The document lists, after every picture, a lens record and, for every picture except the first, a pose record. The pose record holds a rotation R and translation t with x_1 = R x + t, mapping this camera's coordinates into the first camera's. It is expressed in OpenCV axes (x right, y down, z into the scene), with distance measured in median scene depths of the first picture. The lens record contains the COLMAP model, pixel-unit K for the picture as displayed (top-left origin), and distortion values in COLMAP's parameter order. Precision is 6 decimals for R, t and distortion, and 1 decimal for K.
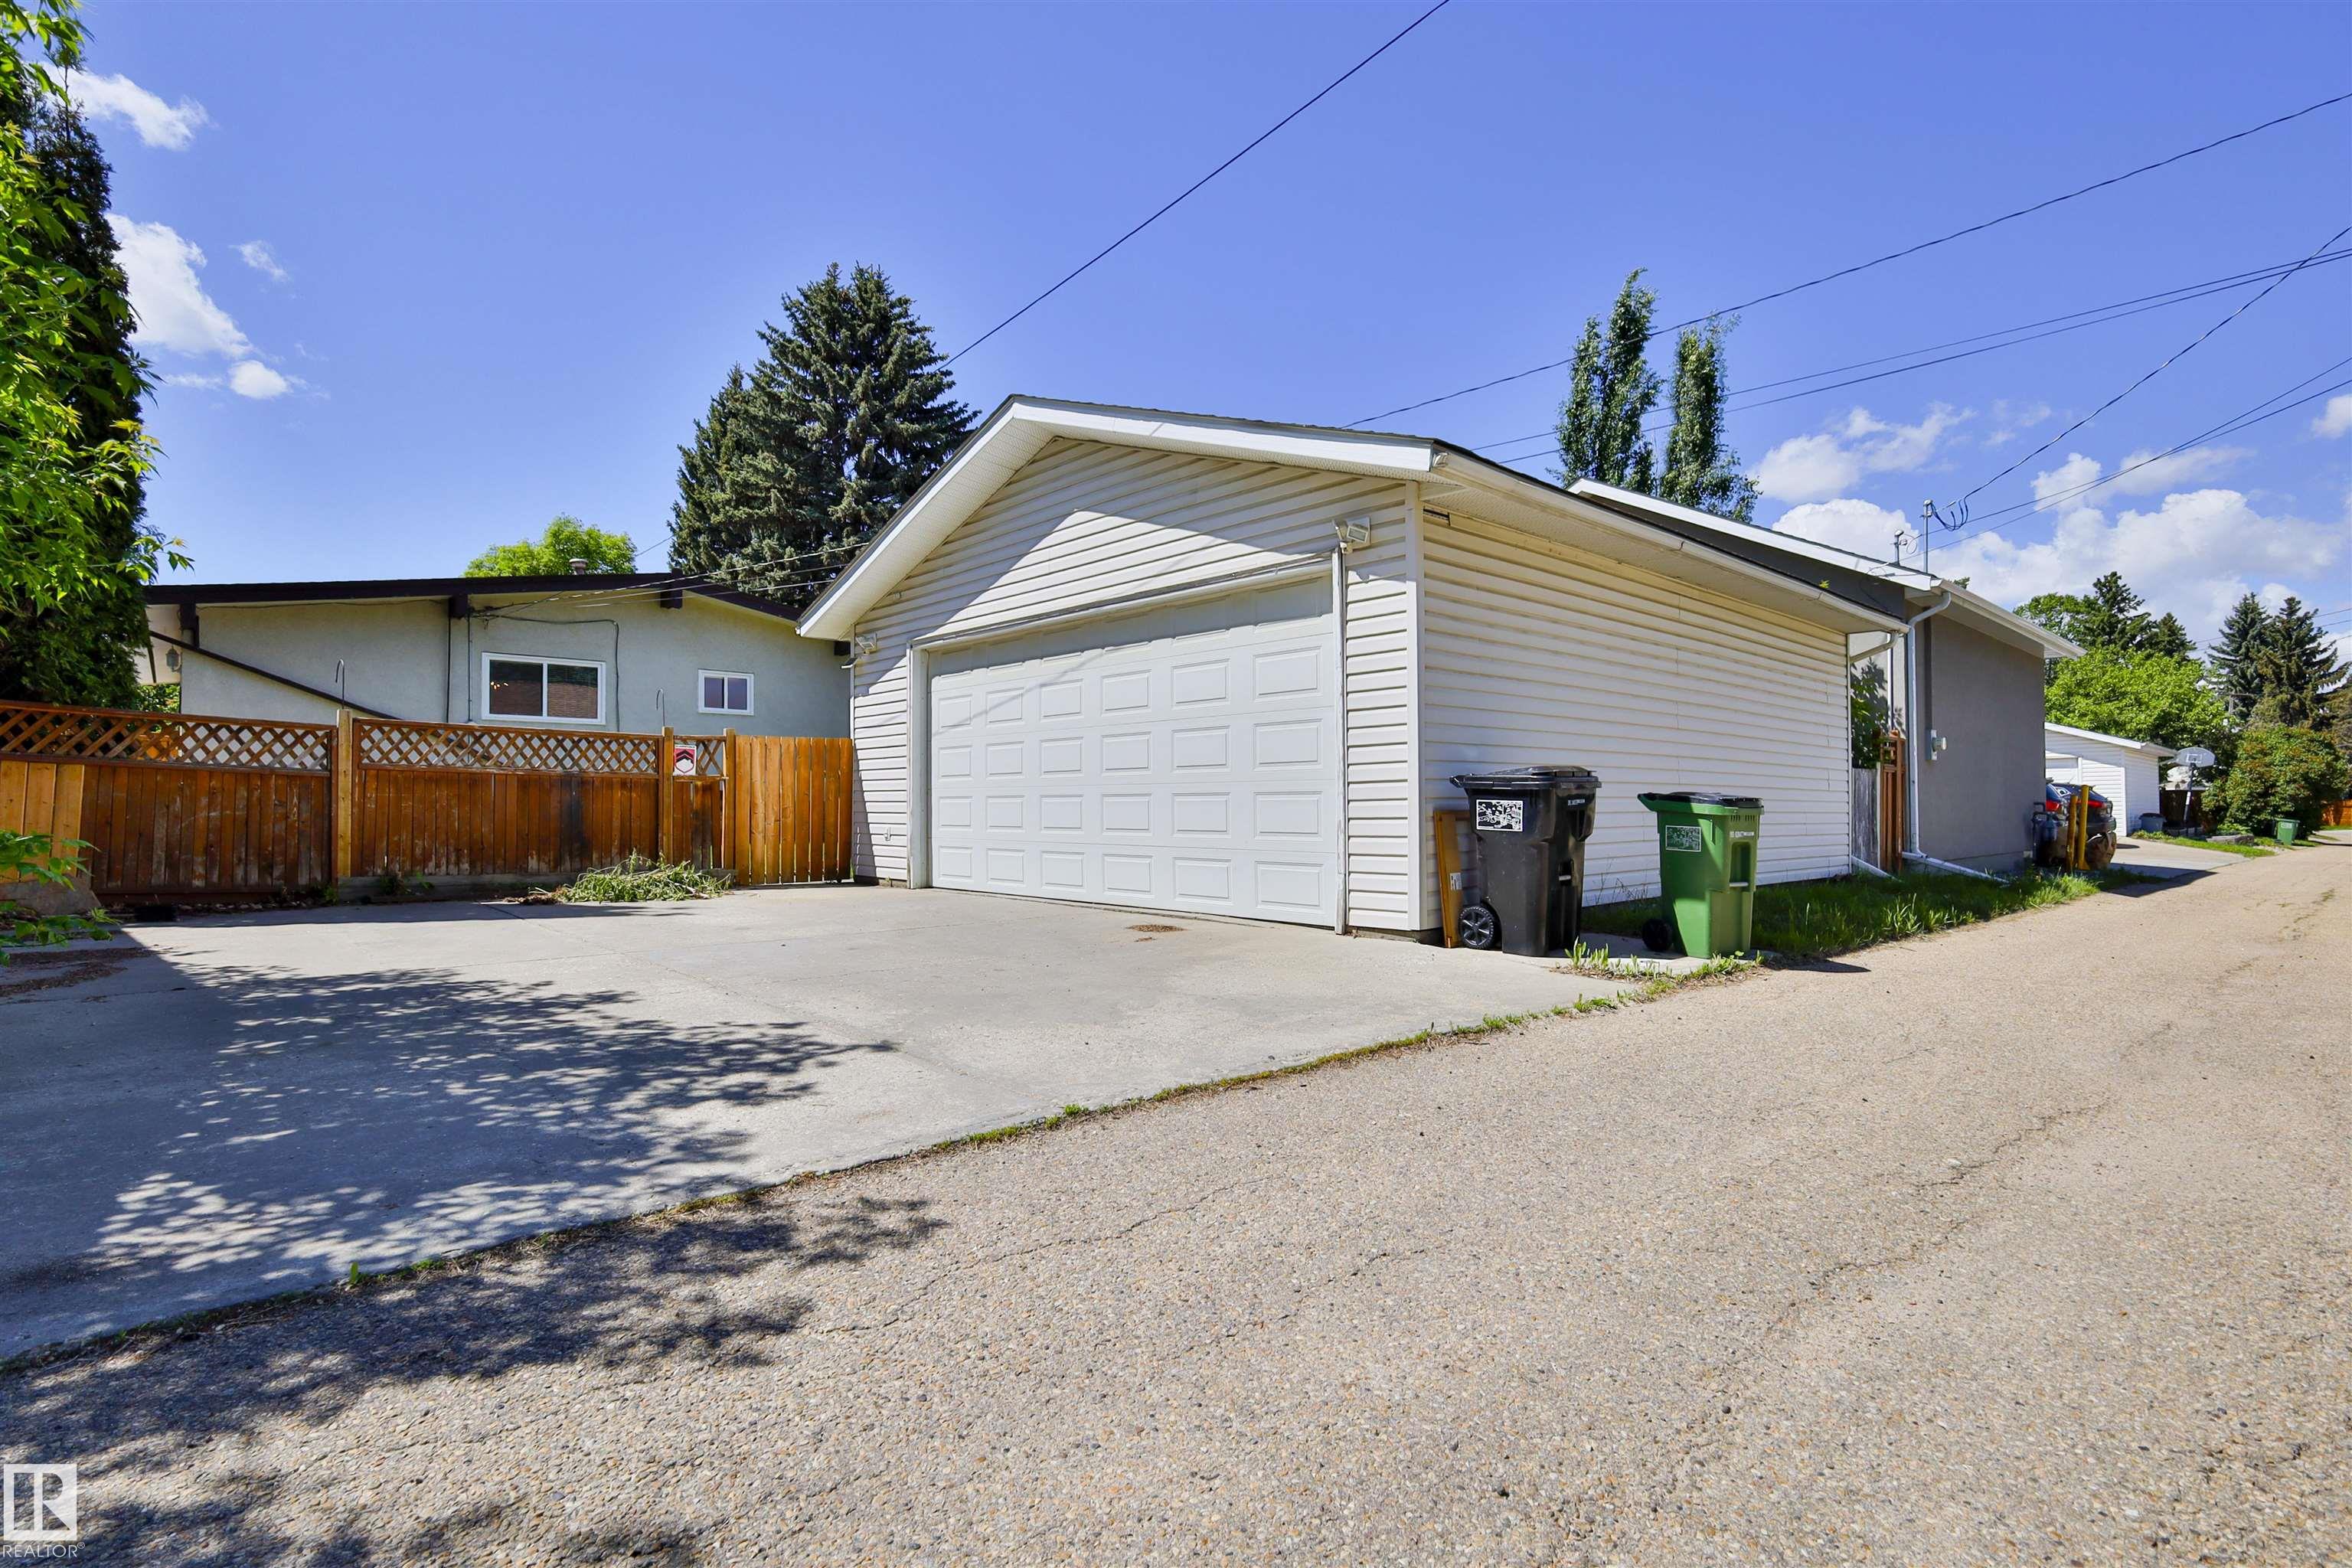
lens RADIAL K [[1110.3, 0, 1181.8], [0, 1110.3, 777.6], [0, 0, 1]] dist [0.003540, 0.000526]
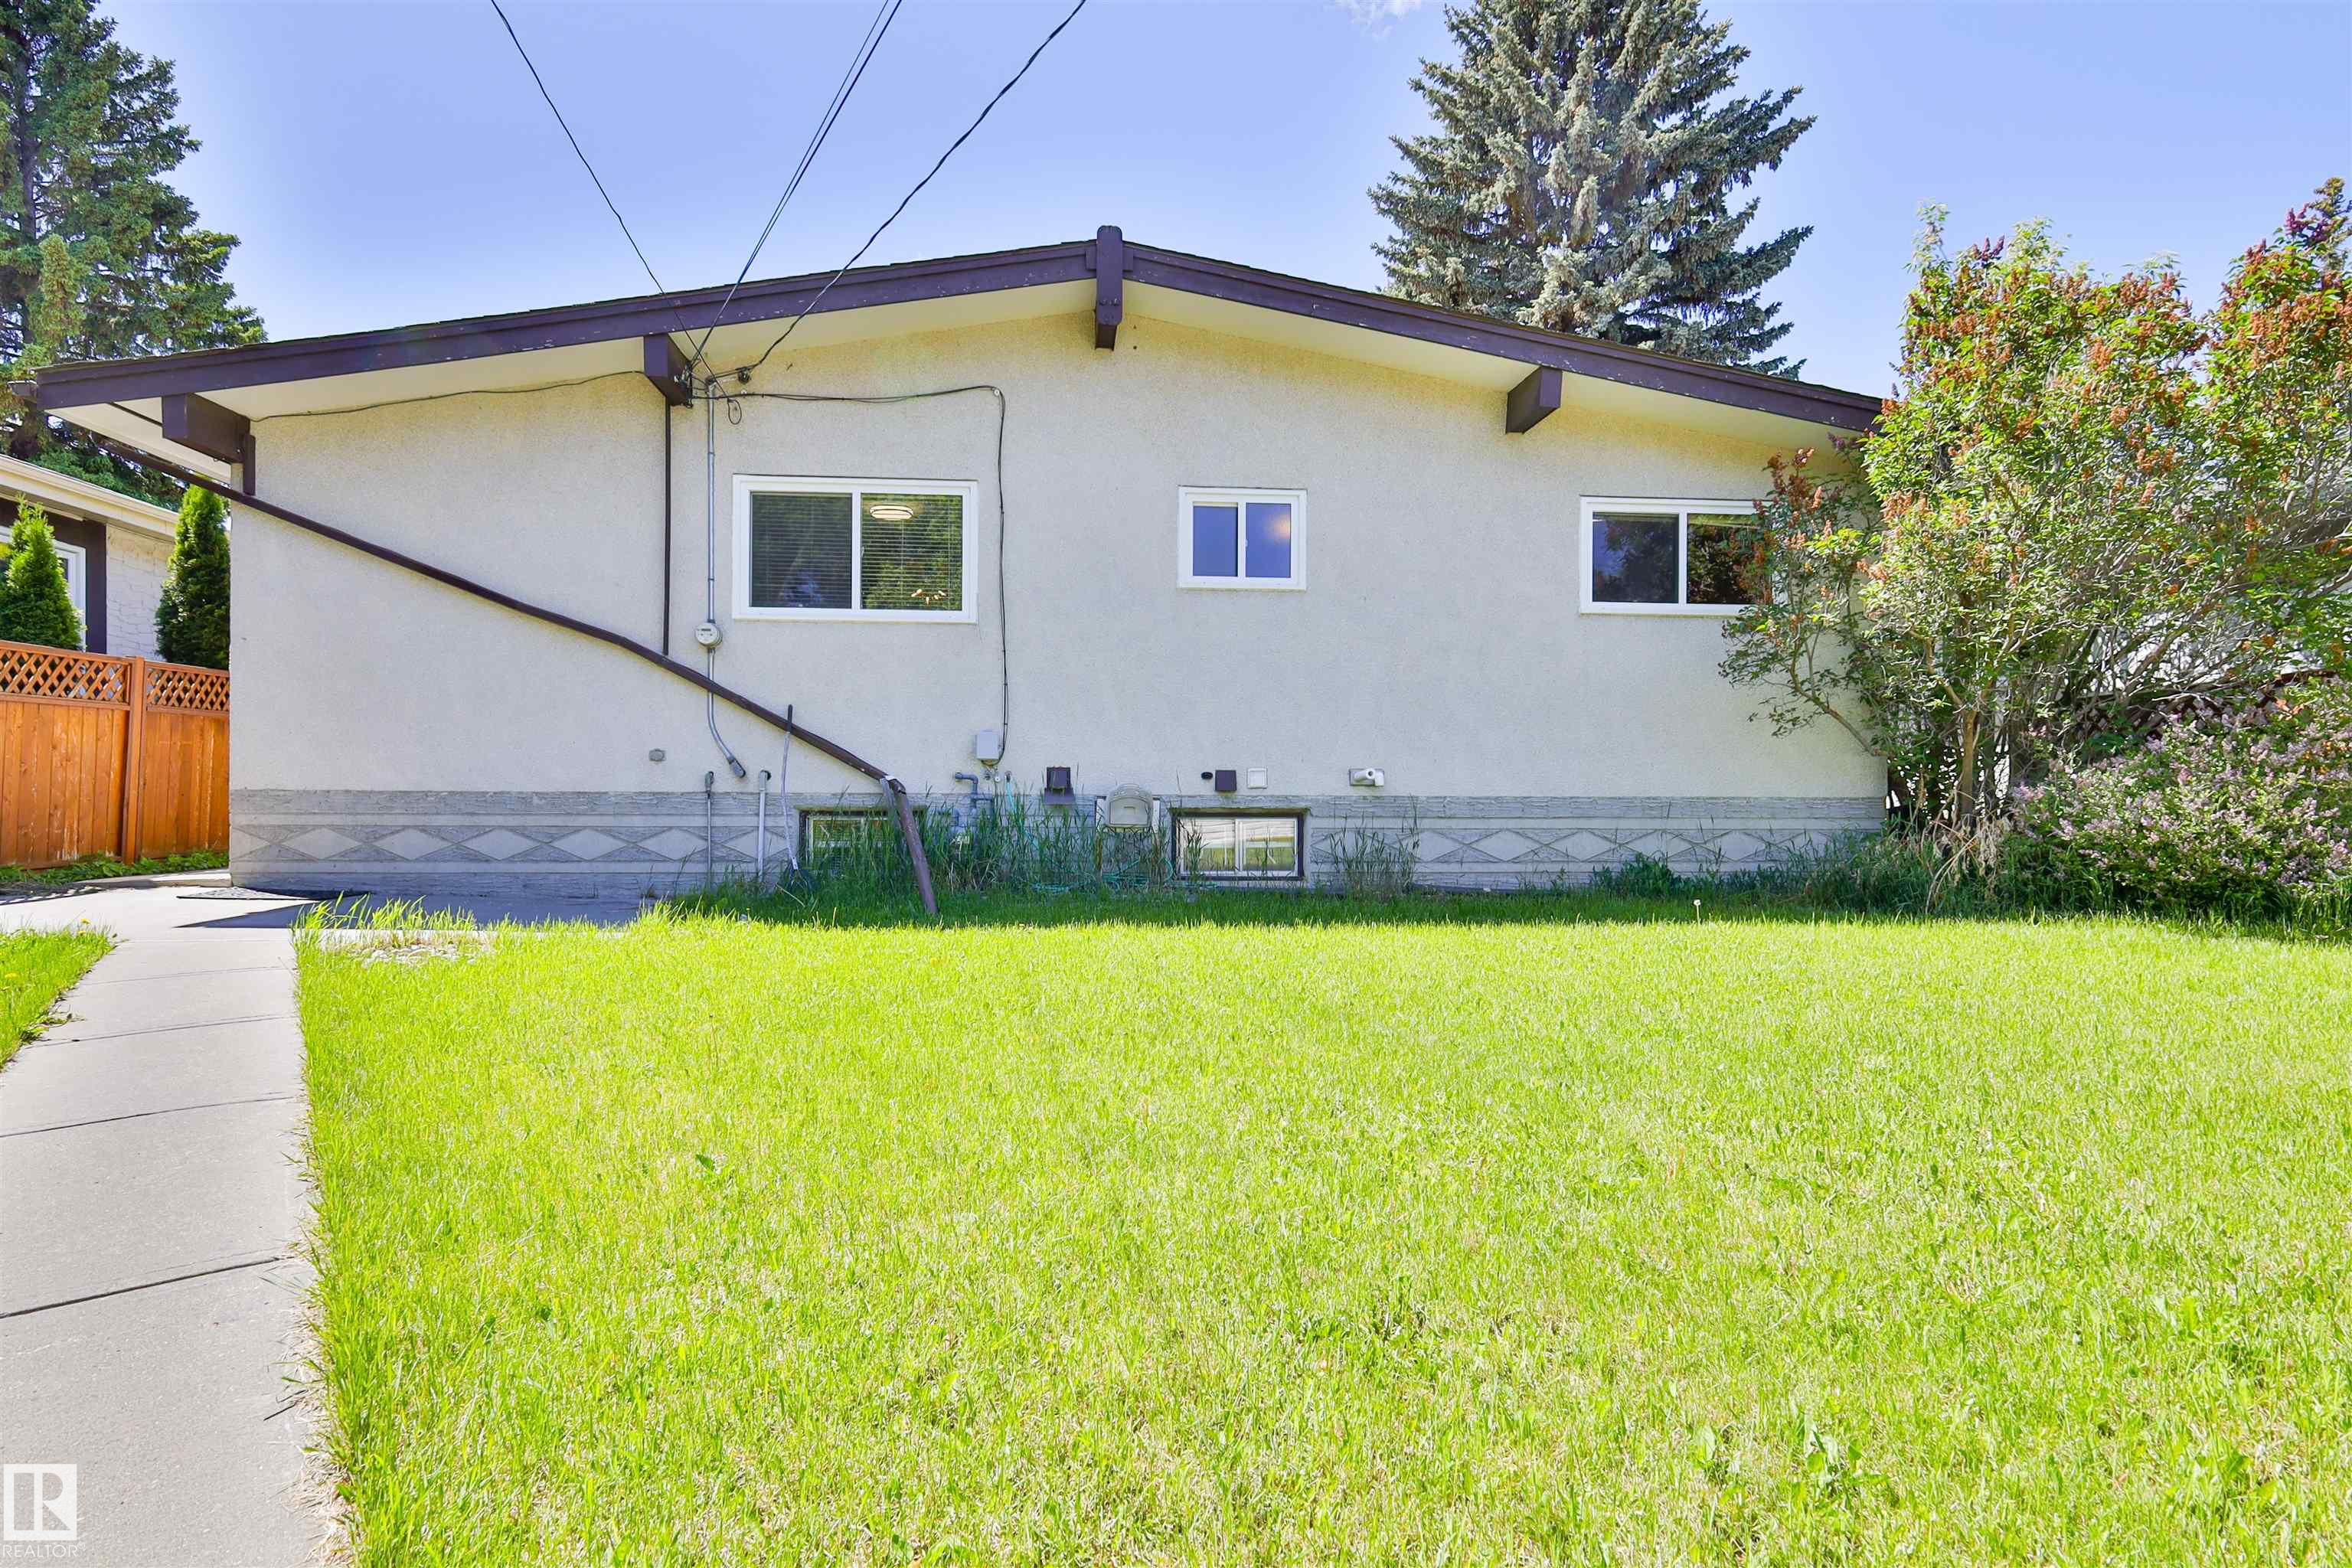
lens RADIAL K [[1014.1, 0, 1240.6], [0, 1014.1, 843.8], [0, 0, 1]] dist [0.001245, 0.000142]
pose [[0.822665, 0.006172, -0.568493, -0.194007], [0.012862, 0.999483, 0.029464, 0.026347], [0.568381, -0.031551, 0.822160, 0.684189]]
